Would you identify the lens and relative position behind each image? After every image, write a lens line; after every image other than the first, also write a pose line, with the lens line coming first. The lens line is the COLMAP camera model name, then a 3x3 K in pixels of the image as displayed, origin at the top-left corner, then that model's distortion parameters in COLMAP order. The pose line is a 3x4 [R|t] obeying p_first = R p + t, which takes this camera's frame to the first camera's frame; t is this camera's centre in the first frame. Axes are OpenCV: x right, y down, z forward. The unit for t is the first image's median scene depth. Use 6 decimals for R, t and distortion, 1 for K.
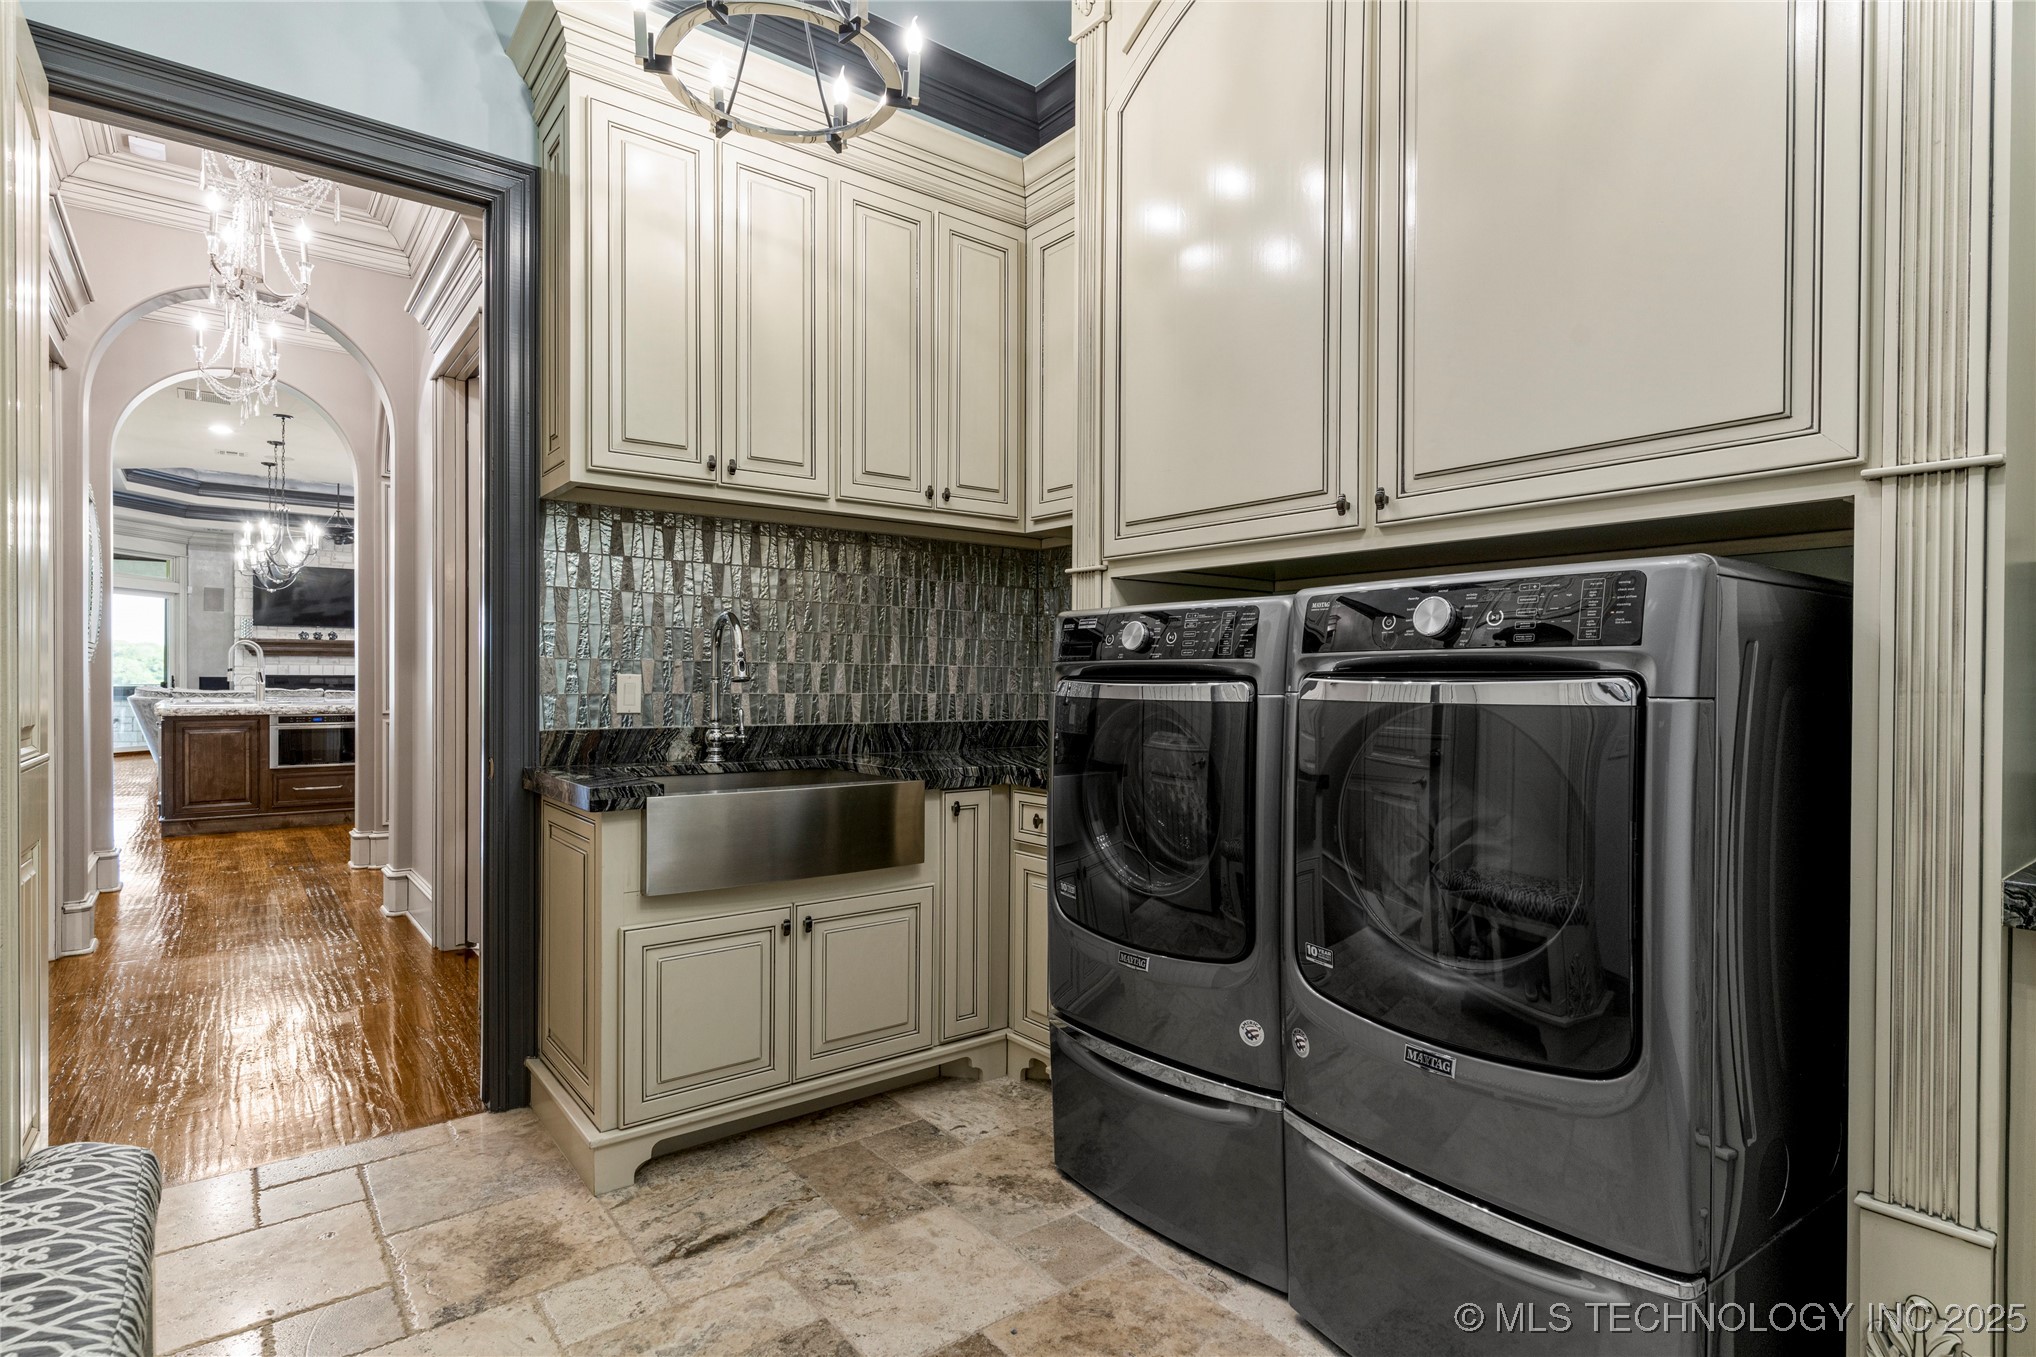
lens RADIAL K [[1032.6, 0, 1018.0], [0, 1032.6, 678.5], [0, 0, 1]] dist [0.001847, 0.000332]
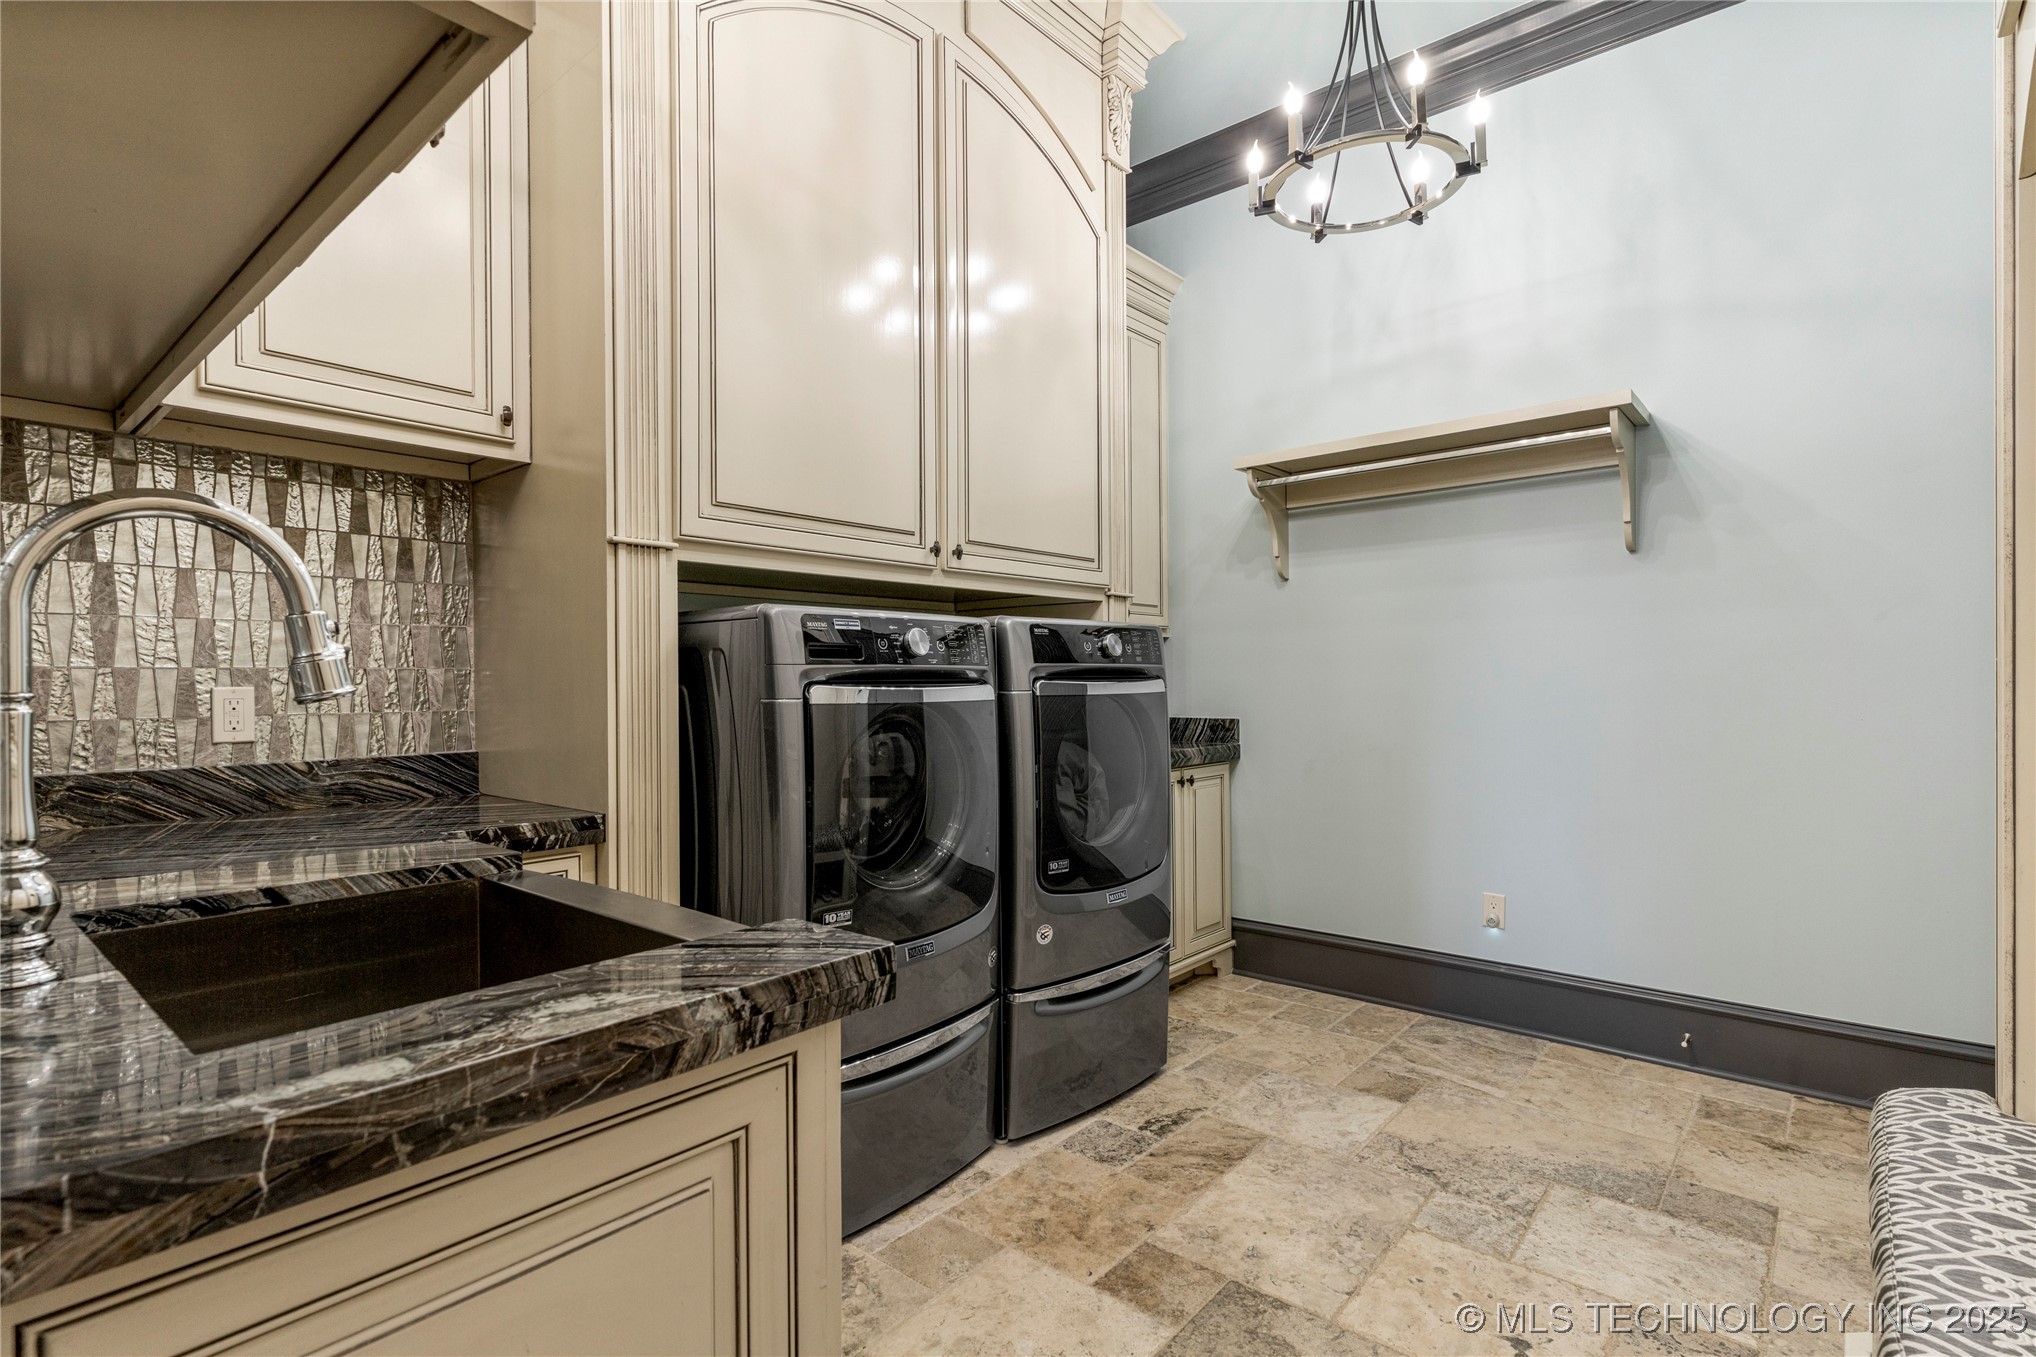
lens RADIAL K [[973.1, 0, 1018.0], [0, 973.1, 678.5], [0, 0, 1]] dist [0.000632, 0.000513]
pose [[-0.200747, -0.001519, 0.979642, -0.905873], [0.005727, 0.999980, 0.002725, -0.006202], [-0.979626, 0.006158, -0.200734, 1.132656]]
